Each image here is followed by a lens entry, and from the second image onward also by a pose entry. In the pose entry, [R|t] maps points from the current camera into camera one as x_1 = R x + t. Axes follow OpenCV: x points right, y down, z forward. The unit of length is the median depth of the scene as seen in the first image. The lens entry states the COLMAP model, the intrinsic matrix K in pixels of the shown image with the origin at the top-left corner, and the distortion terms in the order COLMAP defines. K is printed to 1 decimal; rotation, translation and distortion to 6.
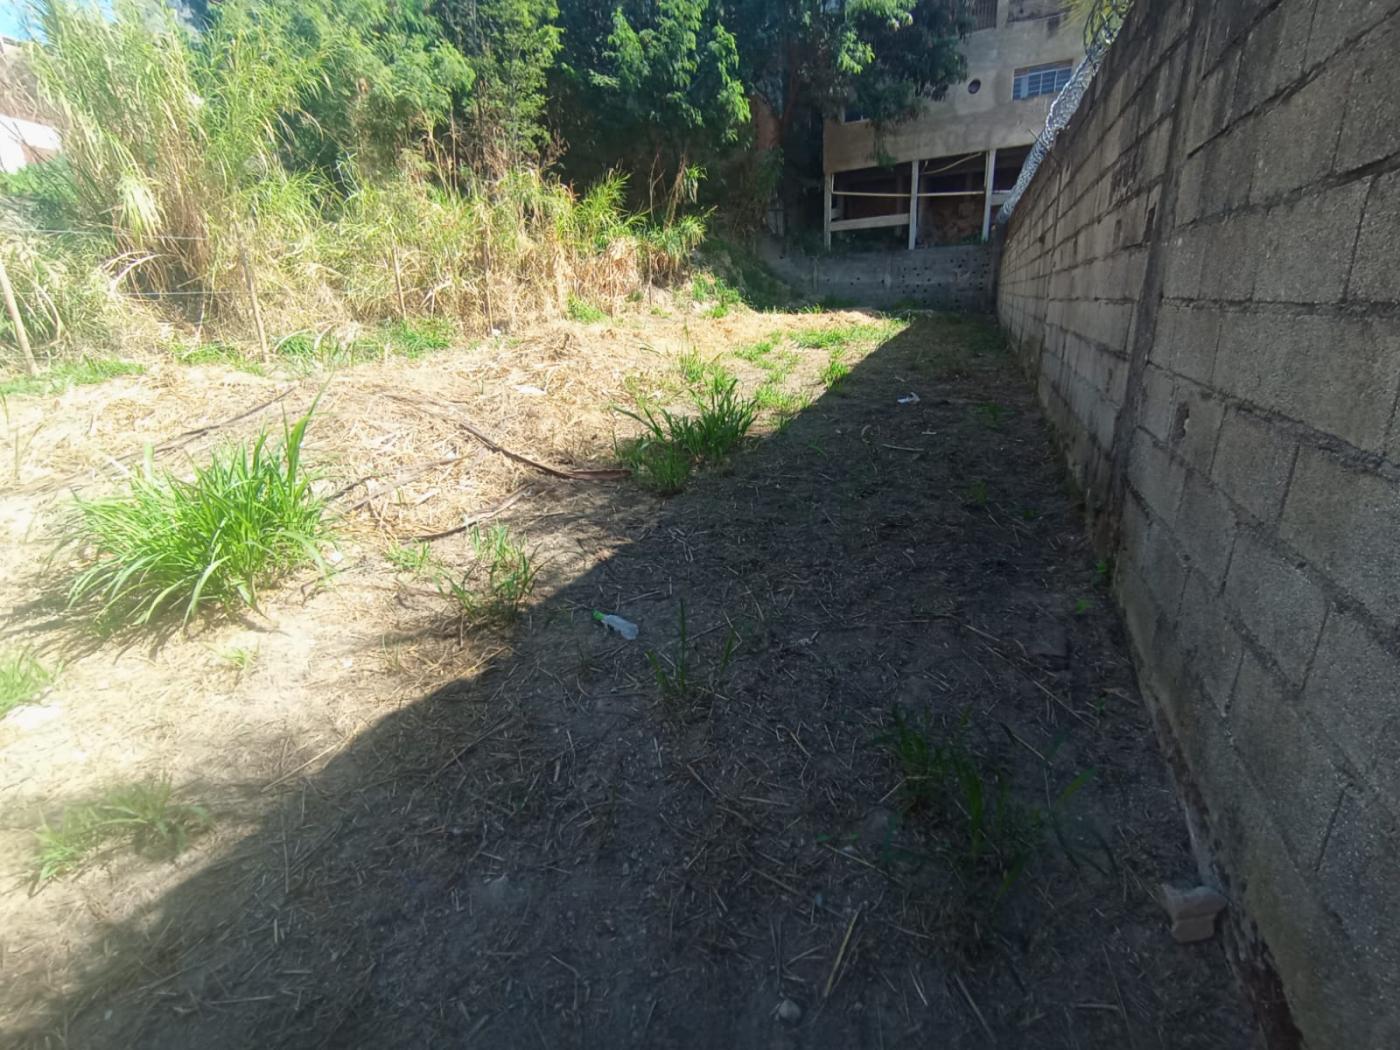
lens RADIAL K [[644.0, 0, 690.9], [0, 644.0, 539.1], [0, 0, 1]] dist [-0.018748, 0.012835]
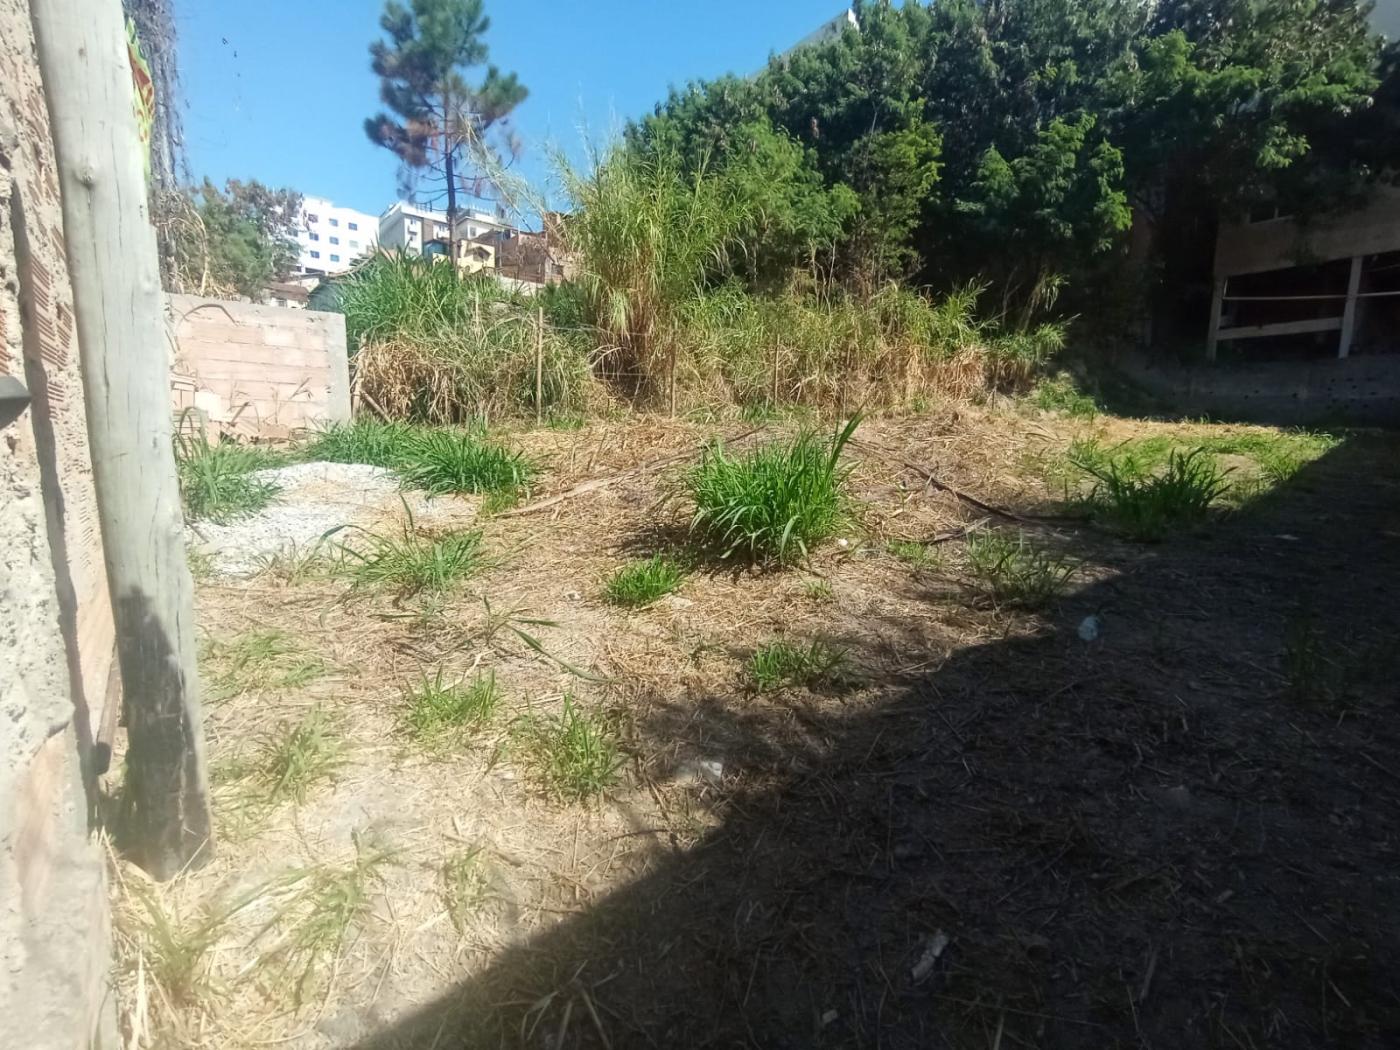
lens RADIAL K [[644.0, 0, 697.7], [0, 644.0, 523.8], [0, 0, 1]] dist [-0.018748, 0.012835]
pose [[0.897119, 0.110199, -0.427824, -0.176963], [-0.184691, 0.973258, -0.136592, 0.120291], [0.401331, 0.201555, 0.893481, -0.087664]]
